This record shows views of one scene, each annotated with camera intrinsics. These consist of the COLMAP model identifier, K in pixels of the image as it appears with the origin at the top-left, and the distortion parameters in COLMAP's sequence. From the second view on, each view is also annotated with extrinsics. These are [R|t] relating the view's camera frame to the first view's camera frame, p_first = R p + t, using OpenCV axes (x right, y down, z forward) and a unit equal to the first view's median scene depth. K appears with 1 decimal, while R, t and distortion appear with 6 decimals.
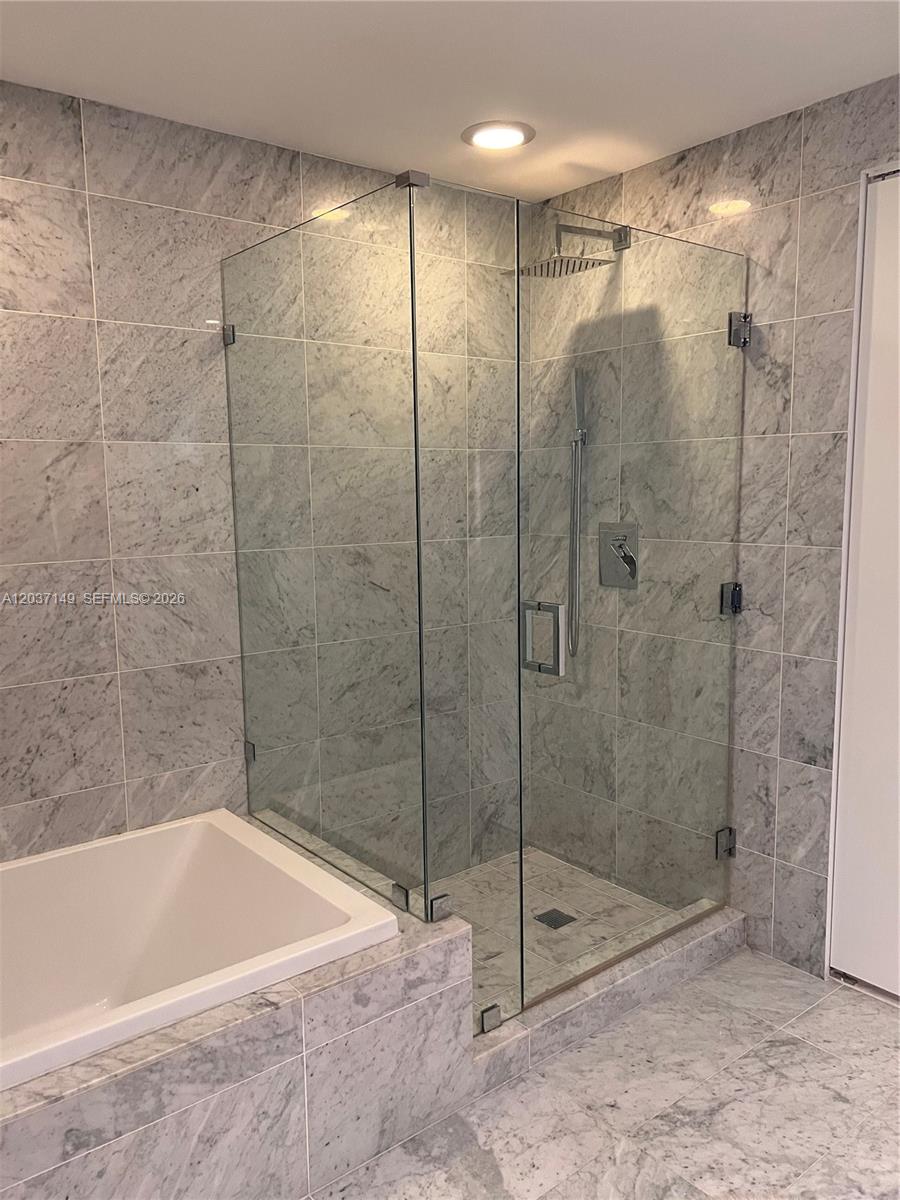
lens RADIAL K [[903.1, 0, 472.4], [0, 903.1, 607.2], [0, 0, 1]] dist [0.039907, -0.051080]
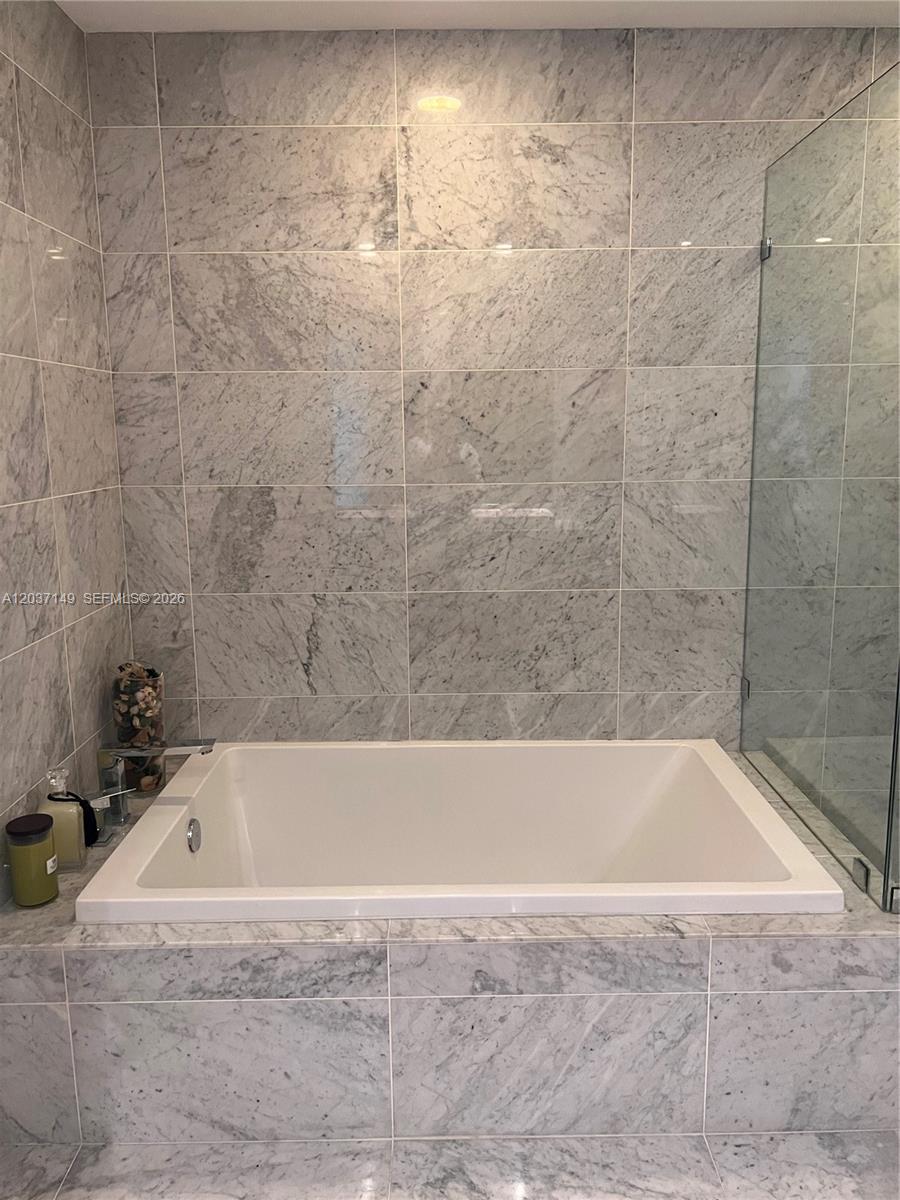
lens RADIAL K [[903.1, 0, 448.9], [0, 903.1, 597.6], [0, 0, 1]] dist [0.039907, -0.051080]
pose [[0.777781, 0.117601, -0.617436, 0.109083], [-0.082286, 0.992937, 0.085467, 0.007443], [0.623126, -0.015669, 0.781964, 0.052398]]
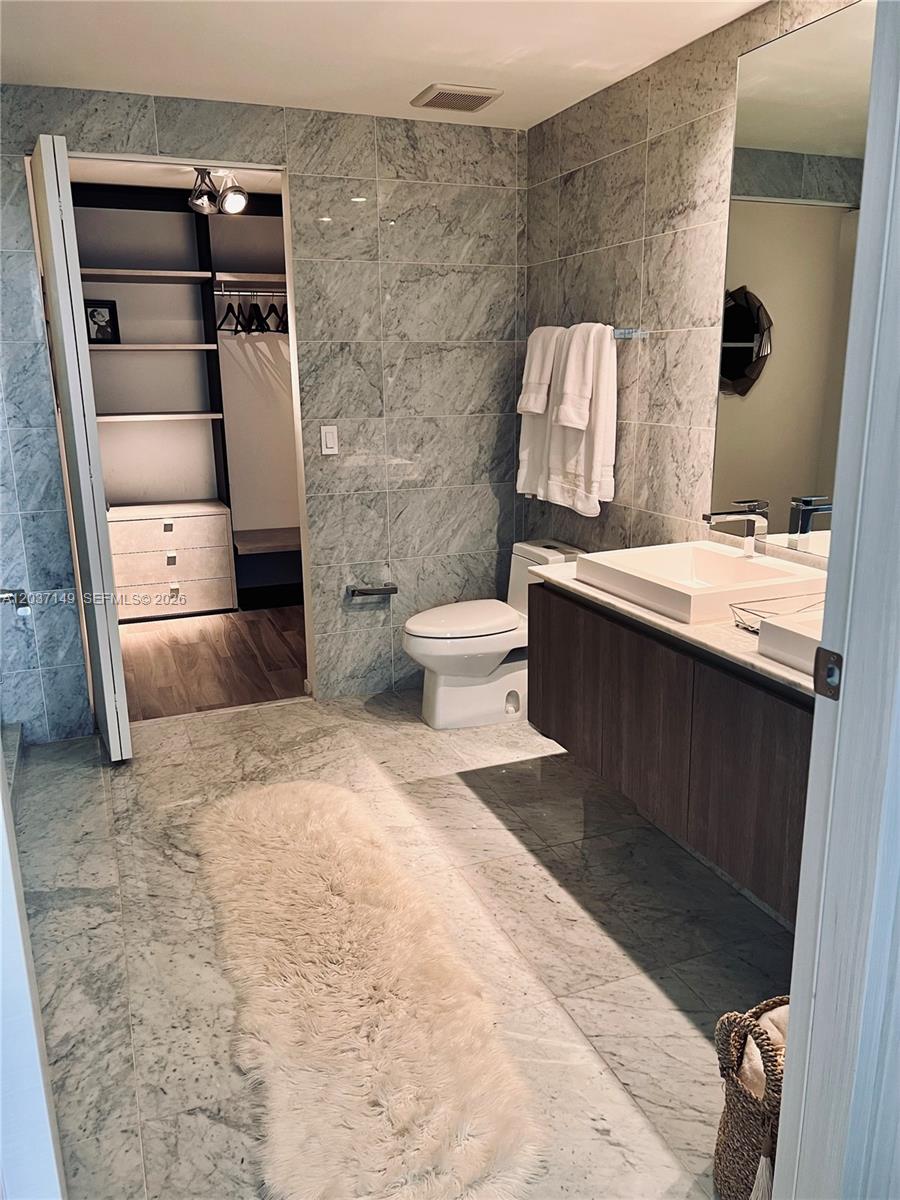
lens RADIAL K [[903.1, 0, 450.7], [0, 903.1, 601.5], [0, 0, 1]] dist [0.039907, -0.051080]
pose [[0.294271, -0.228723, 0.927950, -0.825121], [0.138129, 0.970925, 0.195512, 0.005408], [-0.945688, 0.070643, 0.317308, 0.002574]]
